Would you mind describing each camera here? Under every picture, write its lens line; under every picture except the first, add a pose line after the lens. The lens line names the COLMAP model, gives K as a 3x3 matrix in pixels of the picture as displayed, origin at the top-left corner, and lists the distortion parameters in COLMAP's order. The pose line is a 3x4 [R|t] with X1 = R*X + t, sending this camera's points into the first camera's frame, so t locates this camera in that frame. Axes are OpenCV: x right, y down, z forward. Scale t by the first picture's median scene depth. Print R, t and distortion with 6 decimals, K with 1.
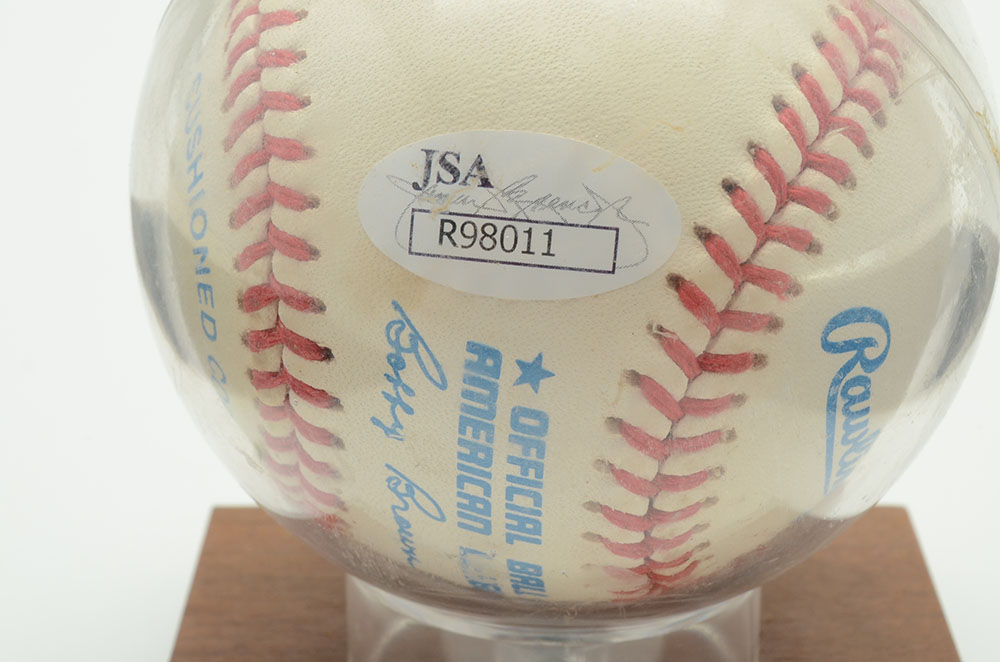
lens RADIAL K [[2200.8, 0, 500.0], [0, 2200.8, 331.0], [0, 0, 1]] dist [0.075343, -0.067235]
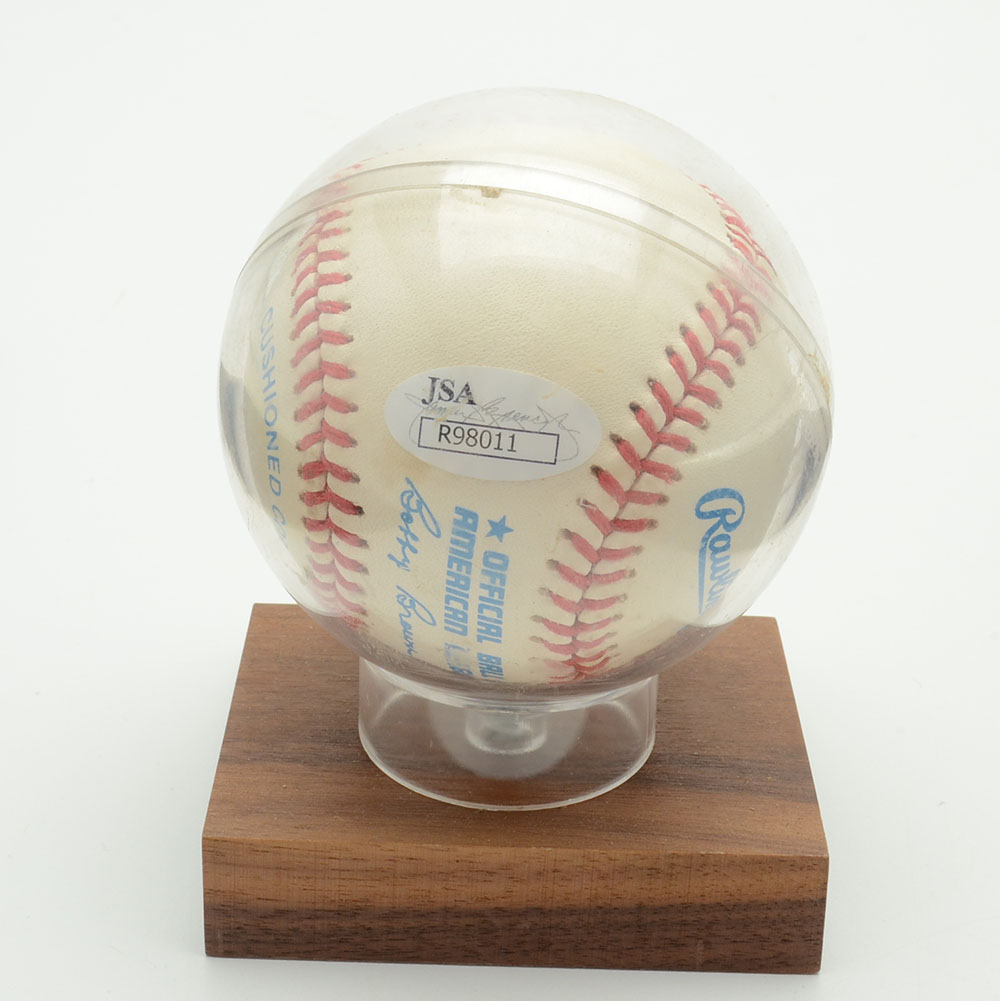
lens RADIAL K [[1658.9, 0, 498.5], [0, 1658.9, 470.8], [0, 0, 1]] dist [0.214098, 0.030420]
pose [[0.999477, 0.028867, 0.014551, -0.002618], [-0.028827, 0.999580, -0.002947, -0.015352], [-0.014630, 0.002526, 0.999890, -0.110949]]
